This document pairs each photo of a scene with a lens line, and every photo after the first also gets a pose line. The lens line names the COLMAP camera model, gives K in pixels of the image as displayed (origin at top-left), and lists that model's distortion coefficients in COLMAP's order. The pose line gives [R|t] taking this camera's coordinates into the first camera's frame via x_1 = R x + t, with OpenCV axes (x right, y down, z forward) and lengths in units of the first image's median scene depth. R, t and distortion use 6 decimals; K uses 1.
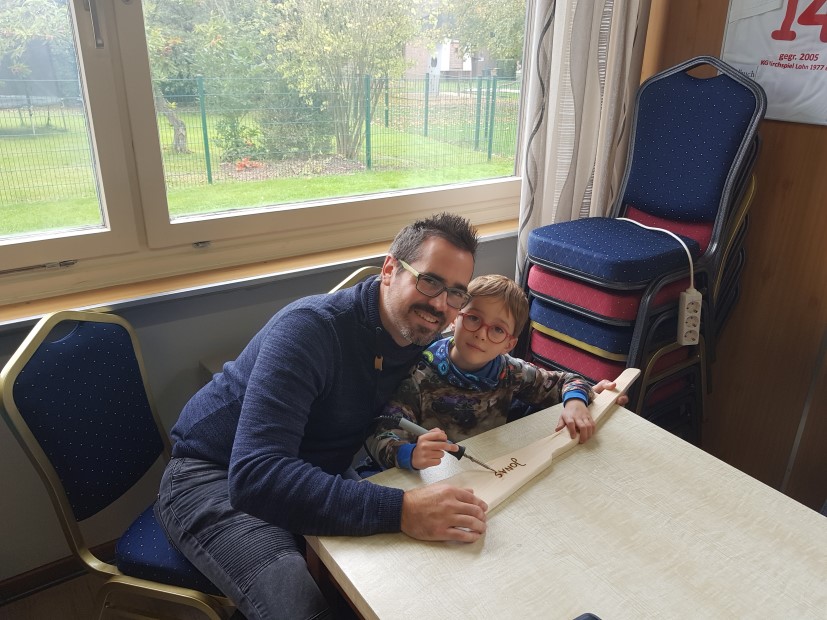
lens RADIAL K [[643.0, 0, 413.5], [0, 643.0, 310.0], [0, 0, 1]] dist [0.006578, 0.007242]
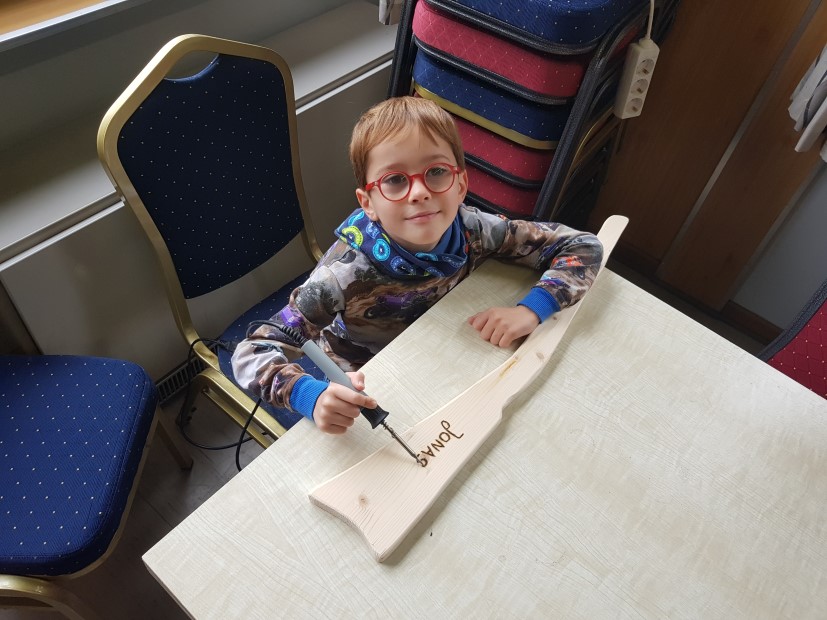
lens RADIAL K [[643.0, 0, 413.5], [0, 643.0, 310.0], [0, 0, 1]] dist [0.006578, 0.007242]
pose [[0.957571, -0.161023, 0.239016, -0.028604], [0.026171, 0.874511, 0.484299, -0.121790], [-0.287005, -0.457495, 0.841621, 0.342904]]
